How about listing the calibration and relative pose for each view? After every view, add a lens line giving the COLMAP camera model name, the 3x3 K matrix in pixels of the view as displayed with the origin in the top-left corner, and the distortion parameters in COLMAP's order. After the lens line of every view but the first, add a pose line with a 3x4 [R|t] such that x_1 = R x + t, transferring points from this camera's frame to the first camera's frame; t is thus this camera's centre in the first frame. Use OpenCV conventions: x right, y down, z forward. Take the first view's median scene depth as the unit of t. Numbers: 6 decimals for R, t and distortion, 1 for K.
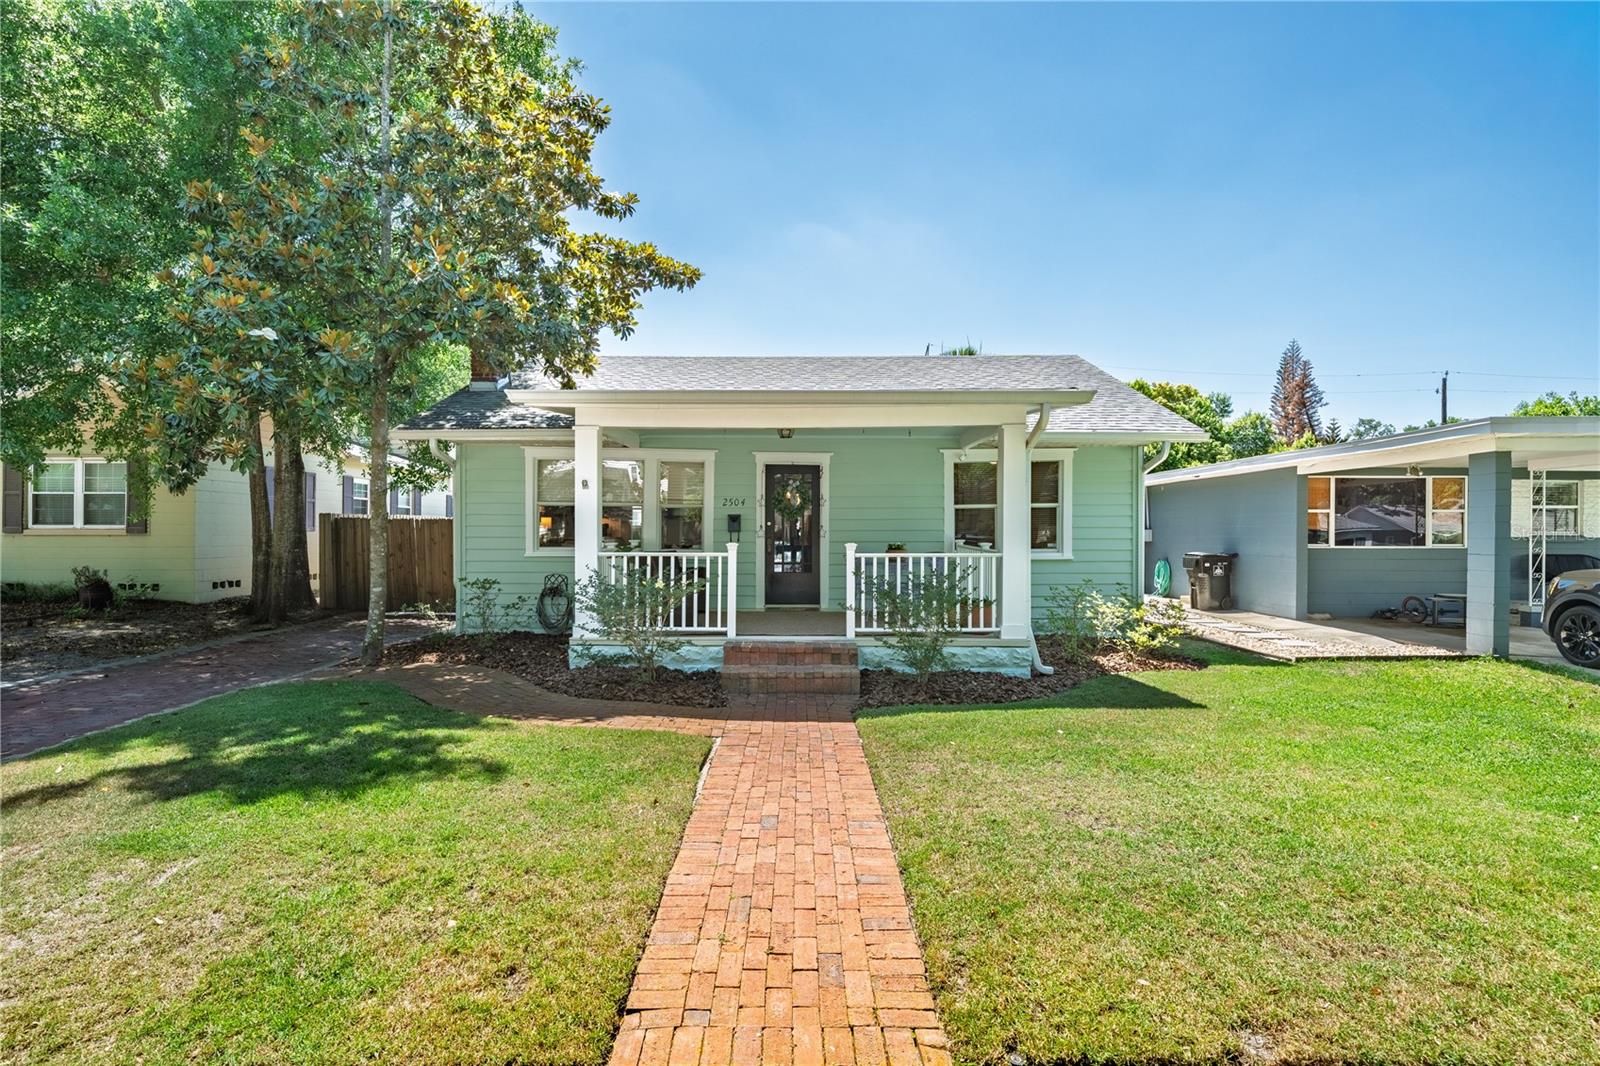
lens RADIAL K [[801.6, 0, 800.0], [0, 801.6, 533.0], [0, 0, 1]] dist [0.000655, 0.000025]
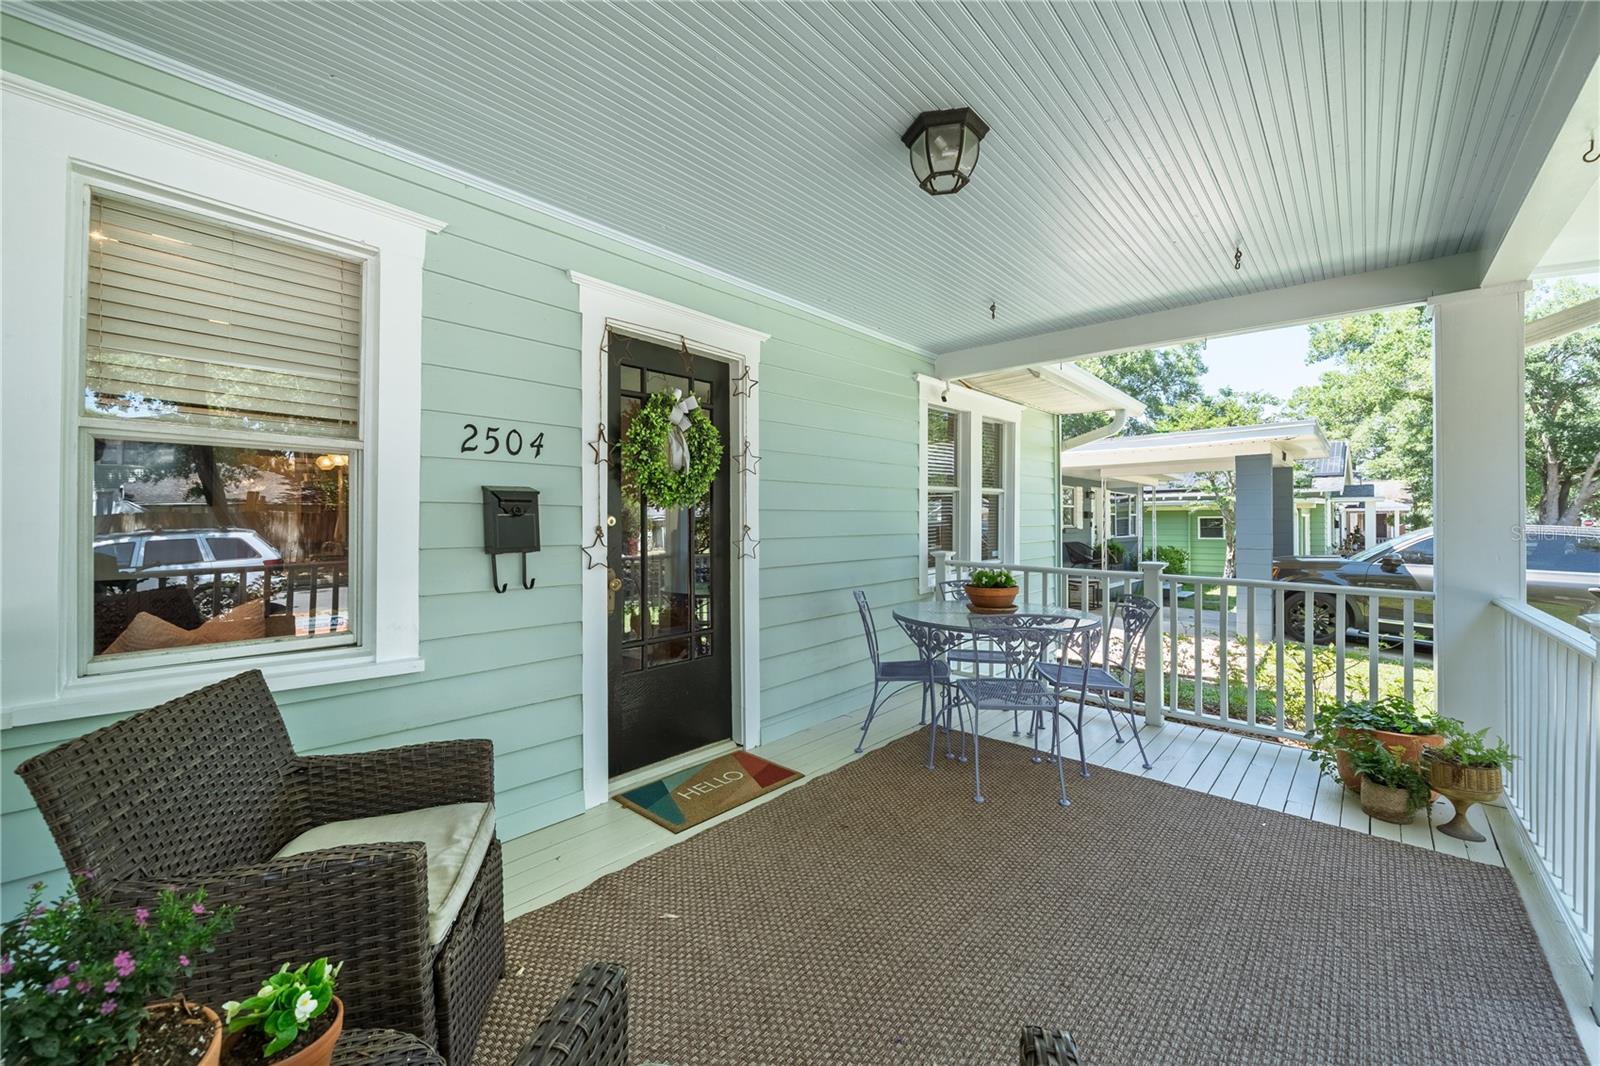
lens RADIAL K [[654.3, 0, 802.4], [0, 654.3, 514.2], [0, 0, 1]] dist [-0.000554, -0.000081]
pose [[0.651496, 0.003503, 0.758644, -0.184683], [0.003468, 0.999965, -0.007595, -0.012374], [-0.758644, 0.007579, 0.651461, 0.787929]]
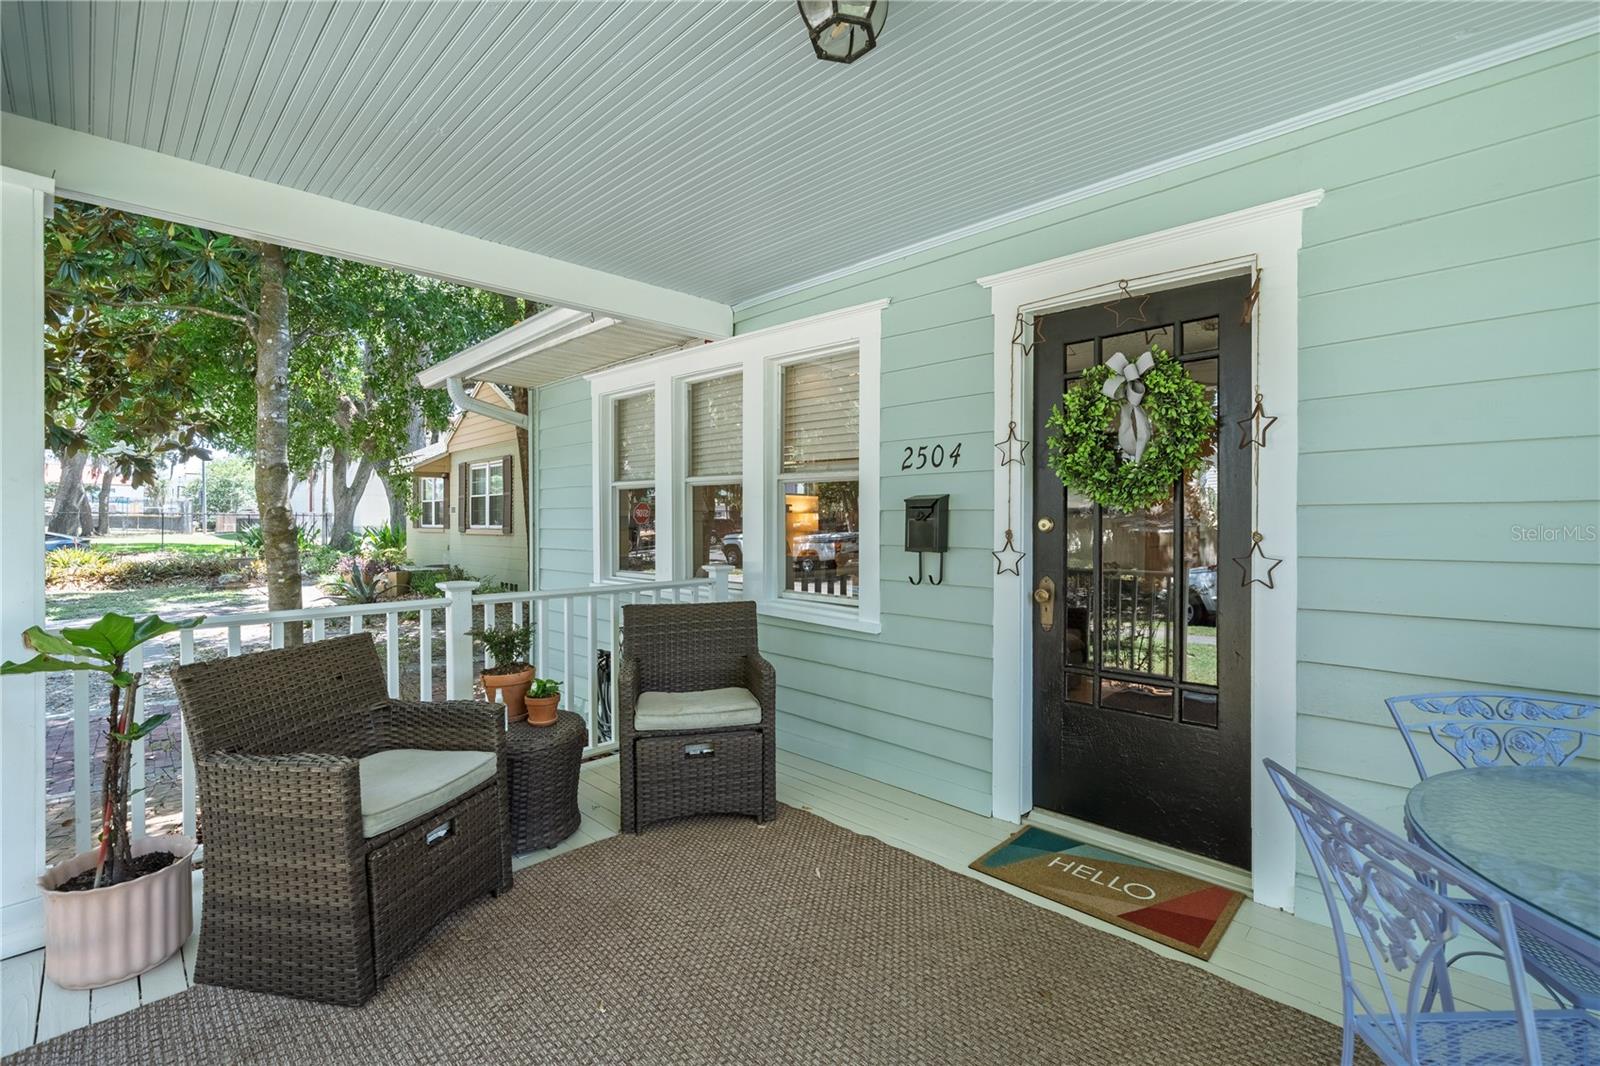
lens RADIAL K [[713.2, 0, 800.0], [0, 713.2, 533.0], [0, 0, 1]] dist [-0.002211, -0.000161]
pose [[0.709062, 0.006947, -0.705112, 0.077578], [-0.005725, 0.999975, 0.004095, -0.009679], [0.705123, 0.001133, 0.709084, 0.772488]]
